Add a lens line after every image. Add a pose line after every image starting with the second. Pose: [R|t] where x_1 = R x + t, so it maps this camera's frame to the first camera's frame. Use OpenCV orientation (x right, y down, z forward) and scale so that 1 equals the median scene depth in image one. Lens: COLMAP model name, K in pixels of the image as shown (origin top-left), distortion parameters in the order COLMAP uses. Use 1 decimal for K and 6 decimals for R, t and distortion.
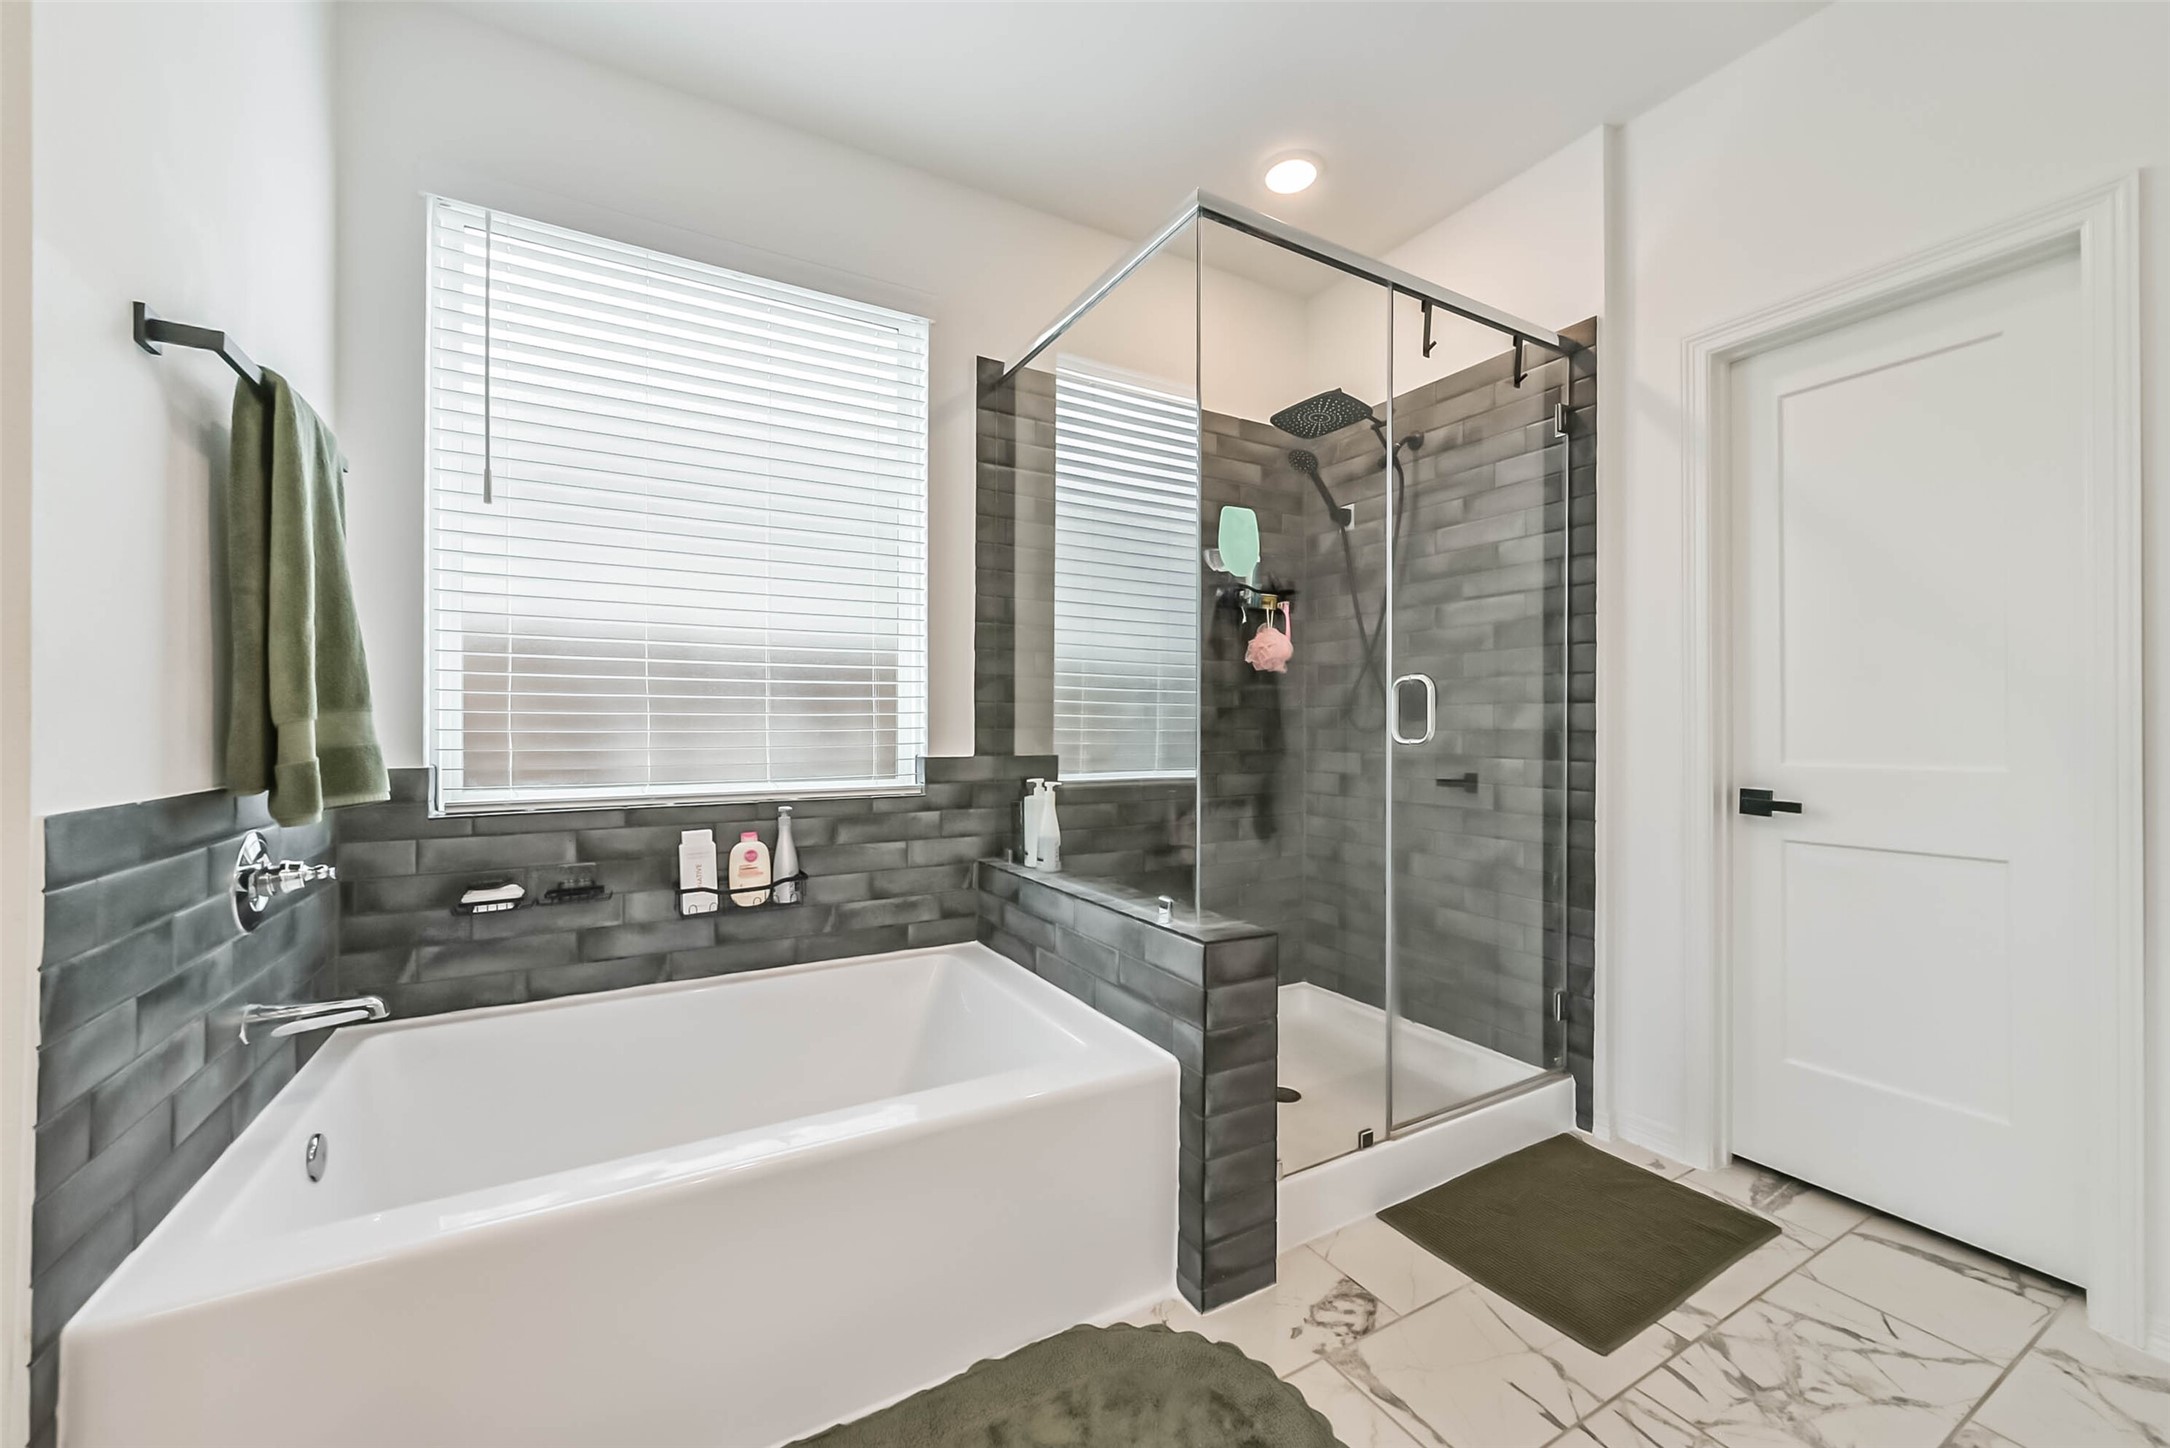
lens RADIAL K [[838.2, 0, 1116.2], [0, 838.2, 726.1], [0, 0, 1]] dist [-0.000472, 0.000052]
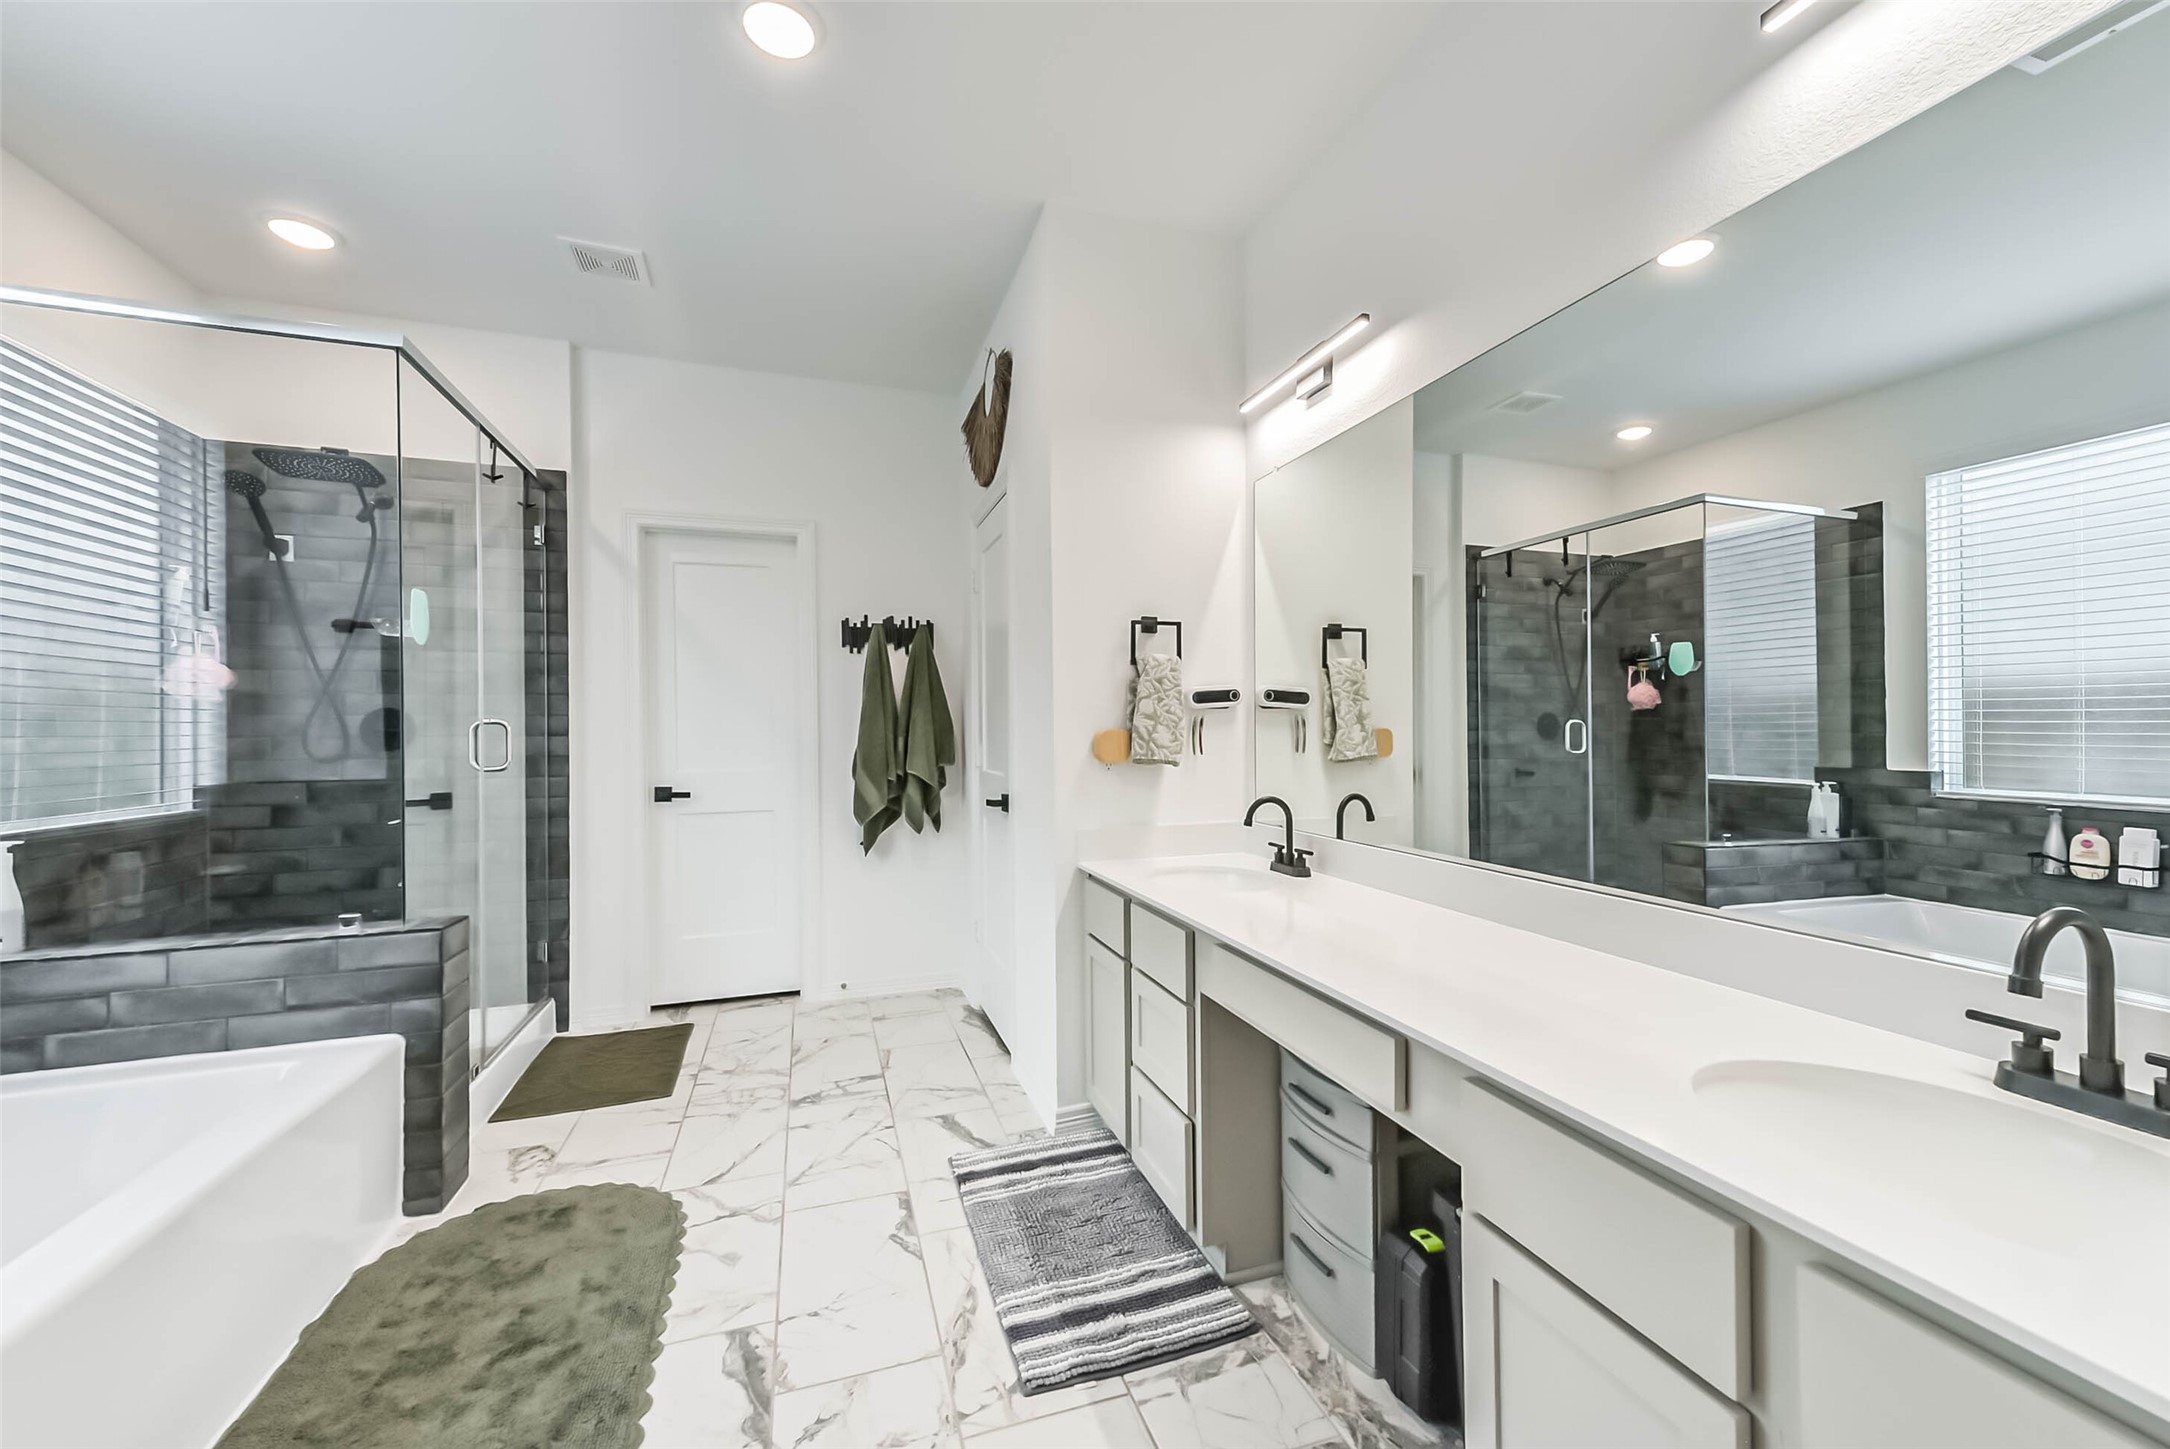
lens RADIAL K [[830.8, 0, 1085.0], [0, 830.8, 724.5], [0, 0, 1]] dist [0.075518, -0.000025]
pose [[0.199790, 0.007432, 0.979810, -0.770737], [0.005545, 0.999947, -0.008715, -0.033000], [-0.979823, 0.007174, 0.199738, -0.196977]]
